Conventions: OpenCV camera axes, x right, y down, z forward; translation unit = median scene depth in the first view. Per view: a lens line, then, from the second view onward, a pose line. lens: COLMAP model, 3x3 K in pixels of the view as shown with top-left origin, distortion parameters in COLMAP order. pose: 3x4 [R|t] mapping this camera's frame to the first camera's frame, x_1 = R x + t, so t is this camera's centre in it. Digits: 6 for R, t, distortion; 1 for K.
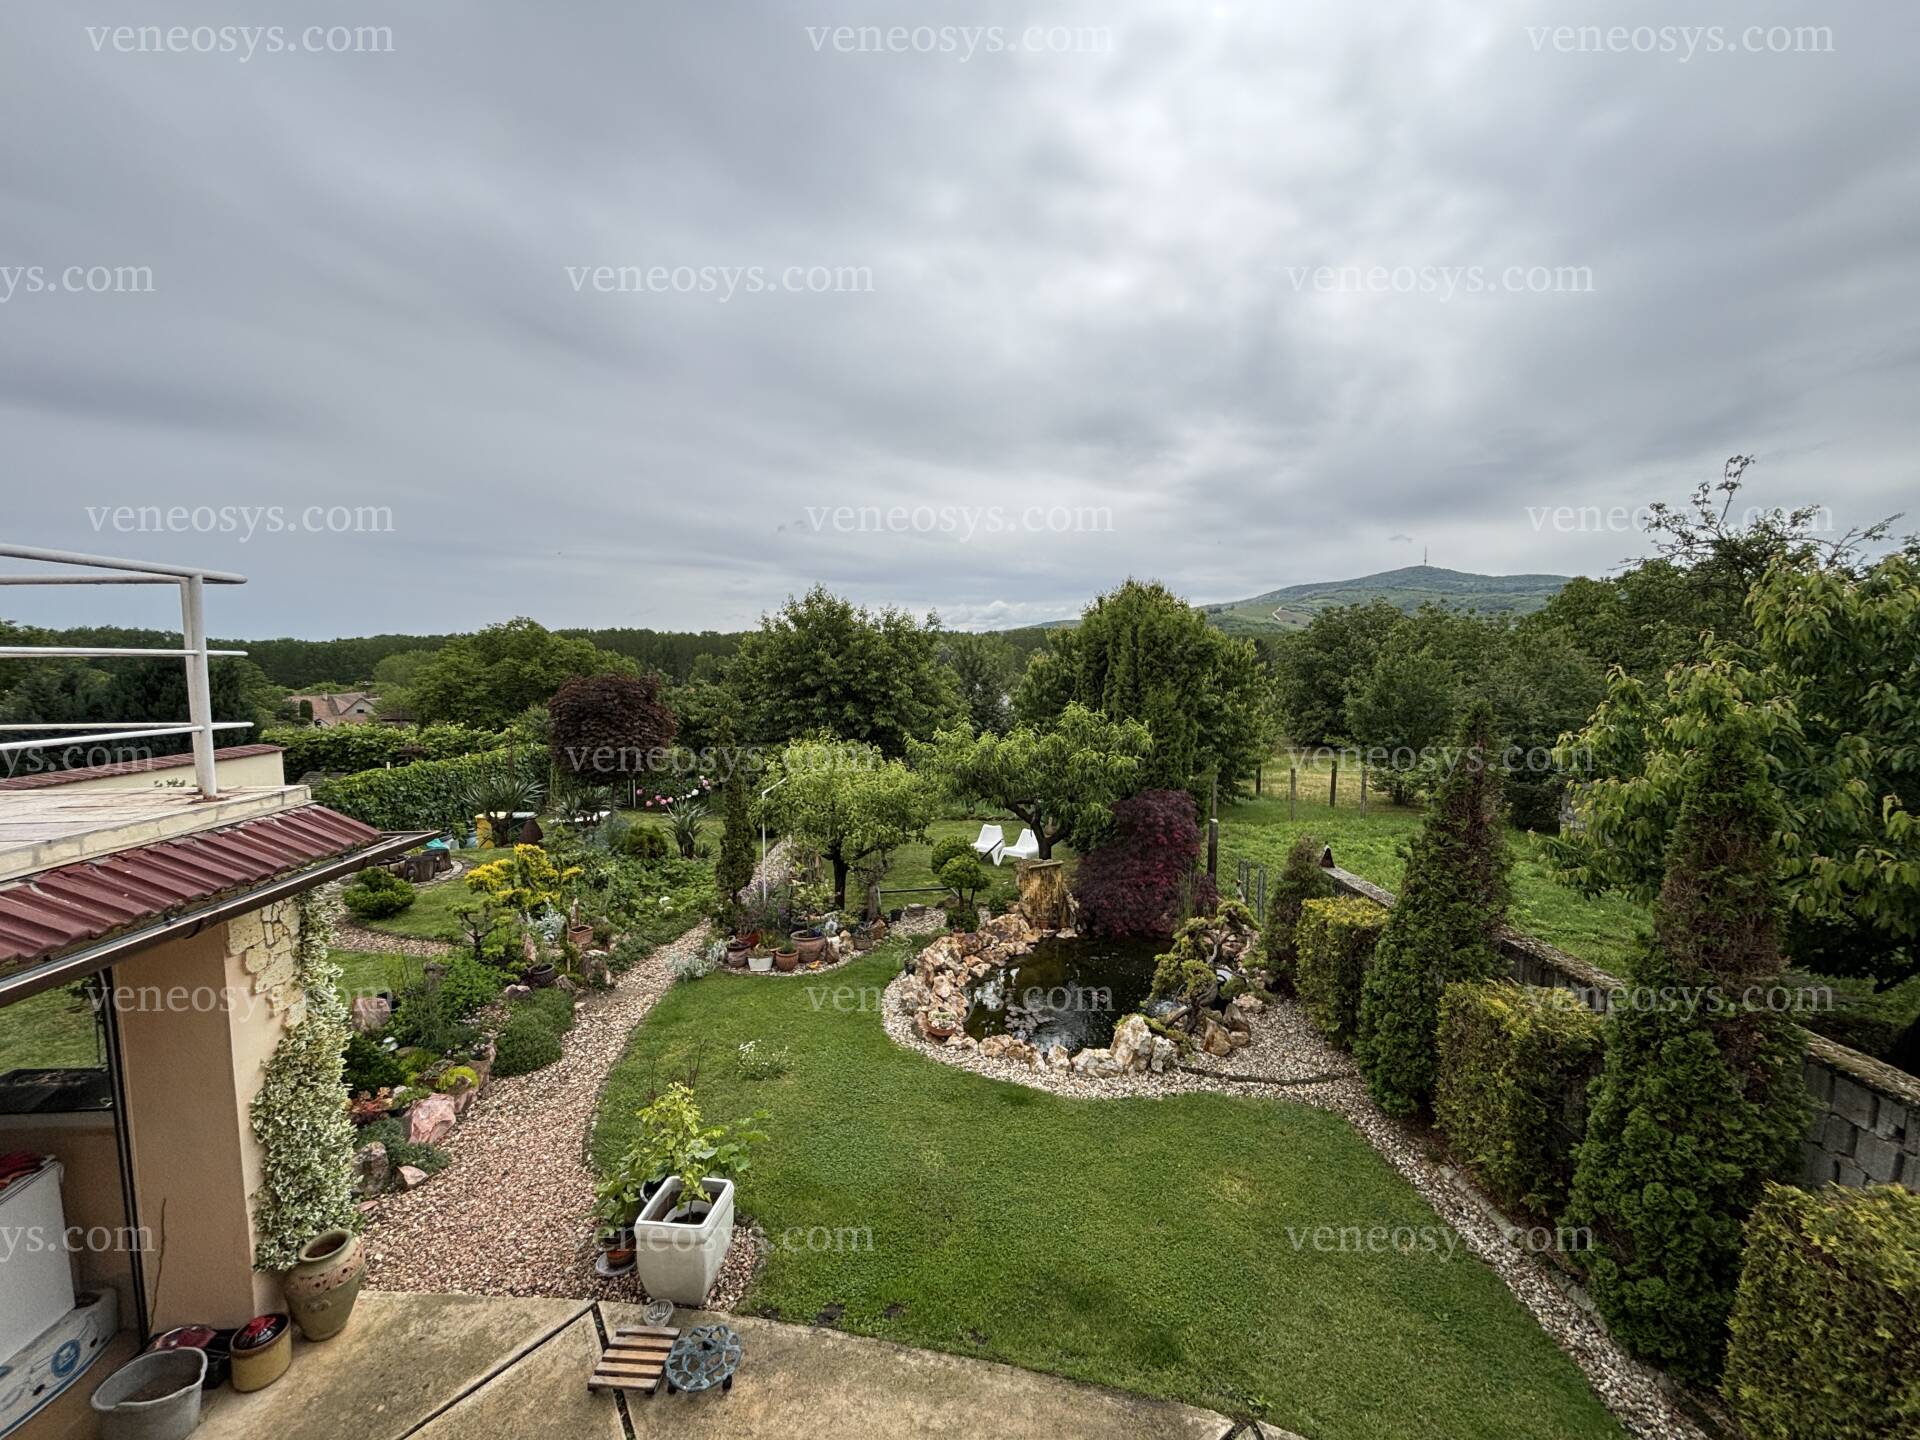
lens RADIAL K [[777.9, 0, 961.6], [0, 777.9, 713.5], [0, 0, 1]] dist [0.001467, -0.000294]
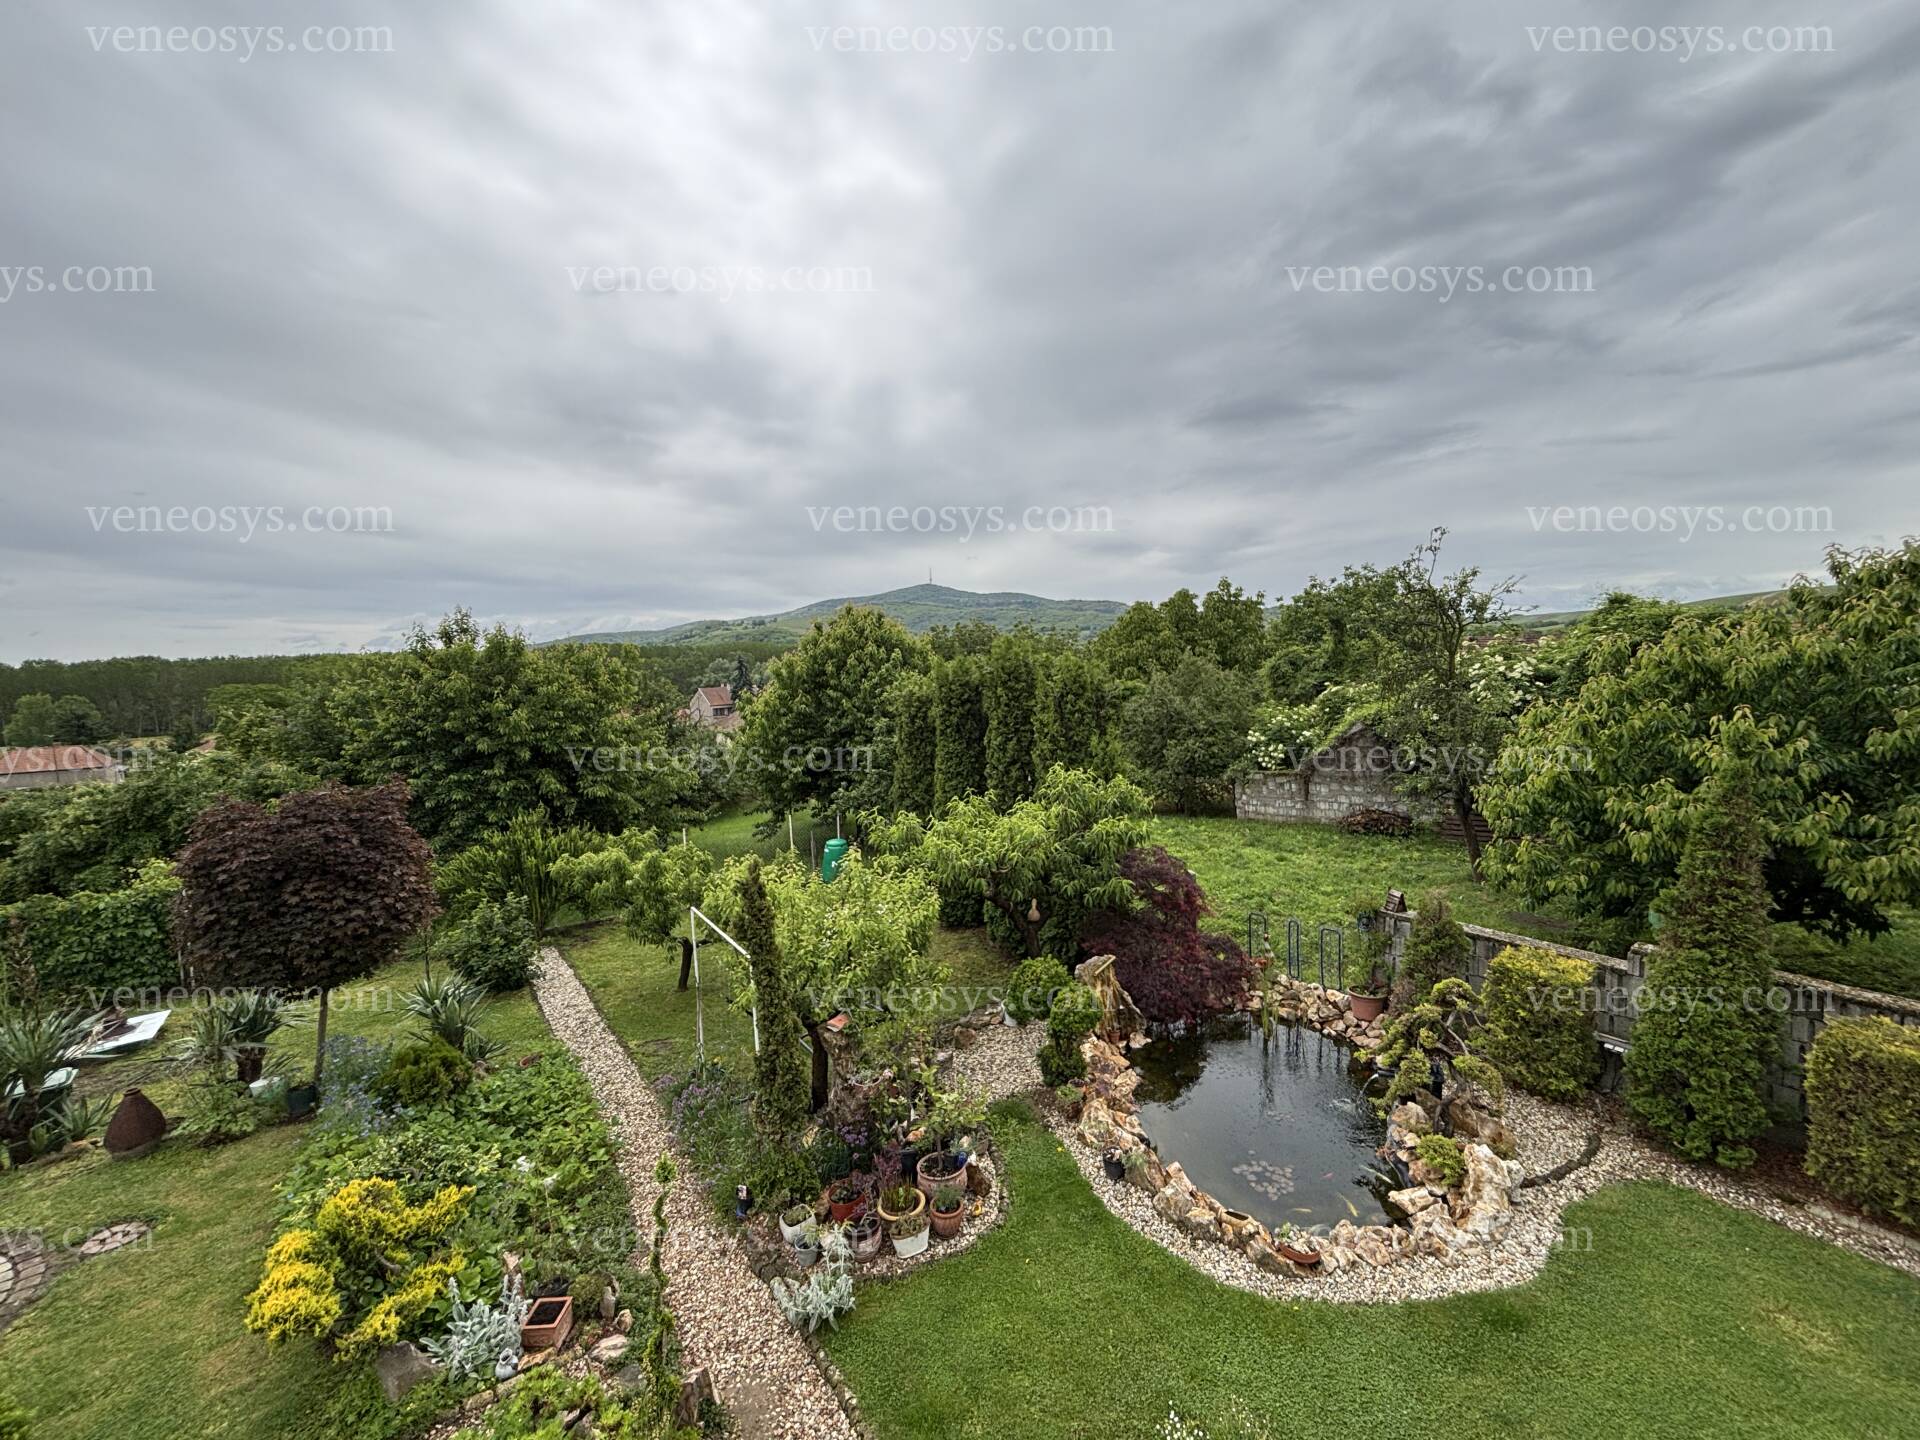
lens RADIAL K [[777.9, 0, 959.7], [0, 777.9, 717.5], [0, 0, 1]] dist [0.001467, -0.000294]
pose [[0.843415, -0.071534, 0.532479, -0.216901], [0.077017, 0.996958, 0.011942, -0.045705], [-0.531713, 0.030937, 0.846359, 0.171411]]
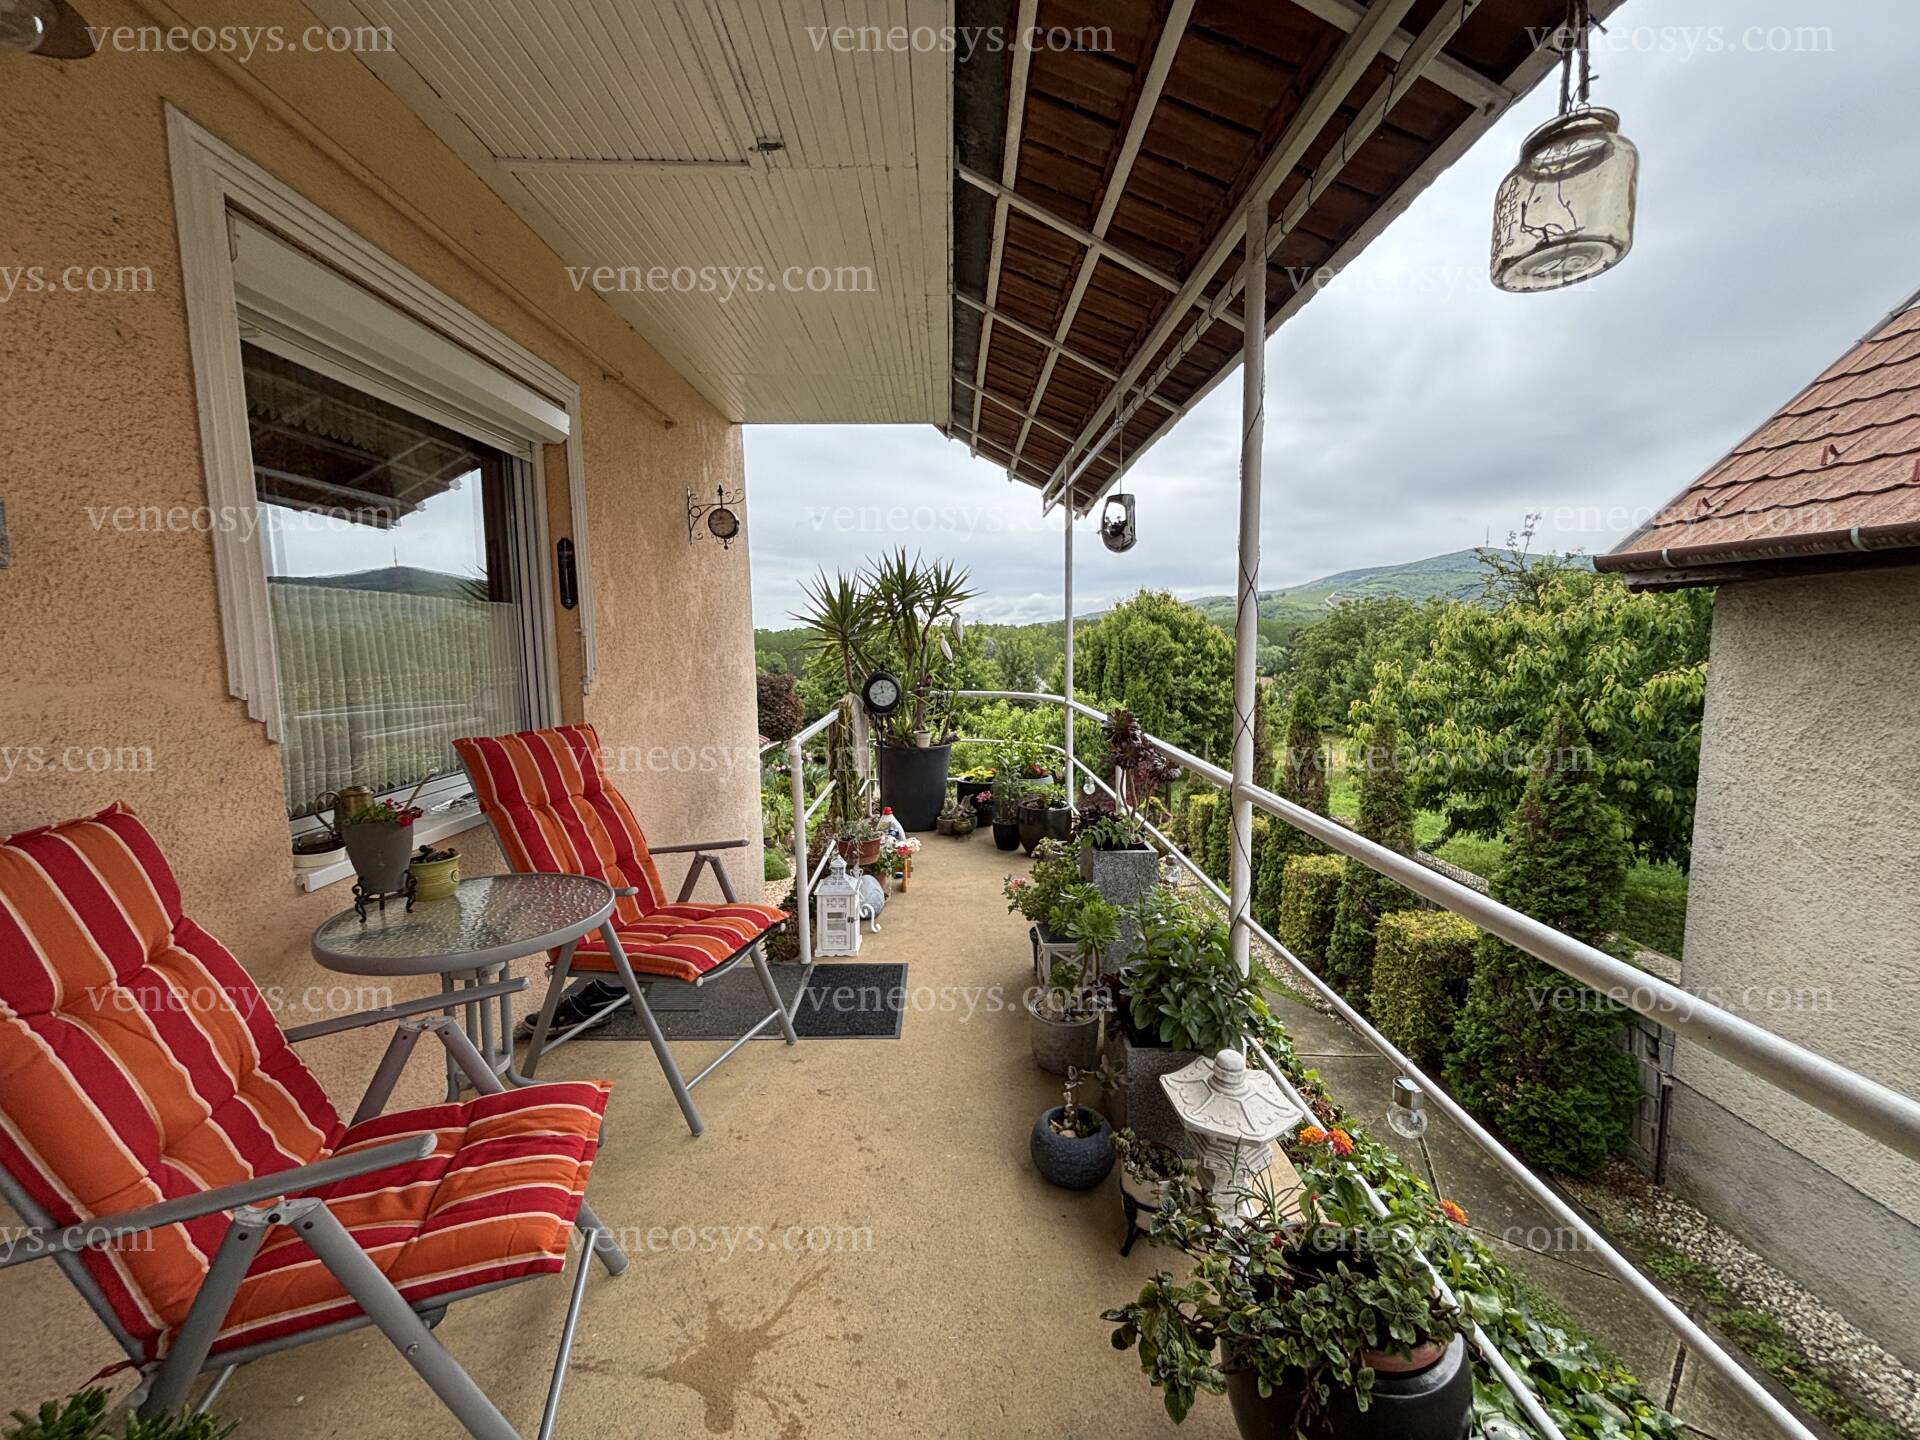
lens RADIAL K [[777.9, 0, 963.0], [0, 777.9, 726.3], [0, 0, 1]] dist [0.001467, -0.000294]
pose [[0.998388, -0.009460, -0.055966, 0.005841], [0.010921, 0.999606, 0.025858, 0.009026], [0.055699, -0.026428, 0.998098, -0.276415]]
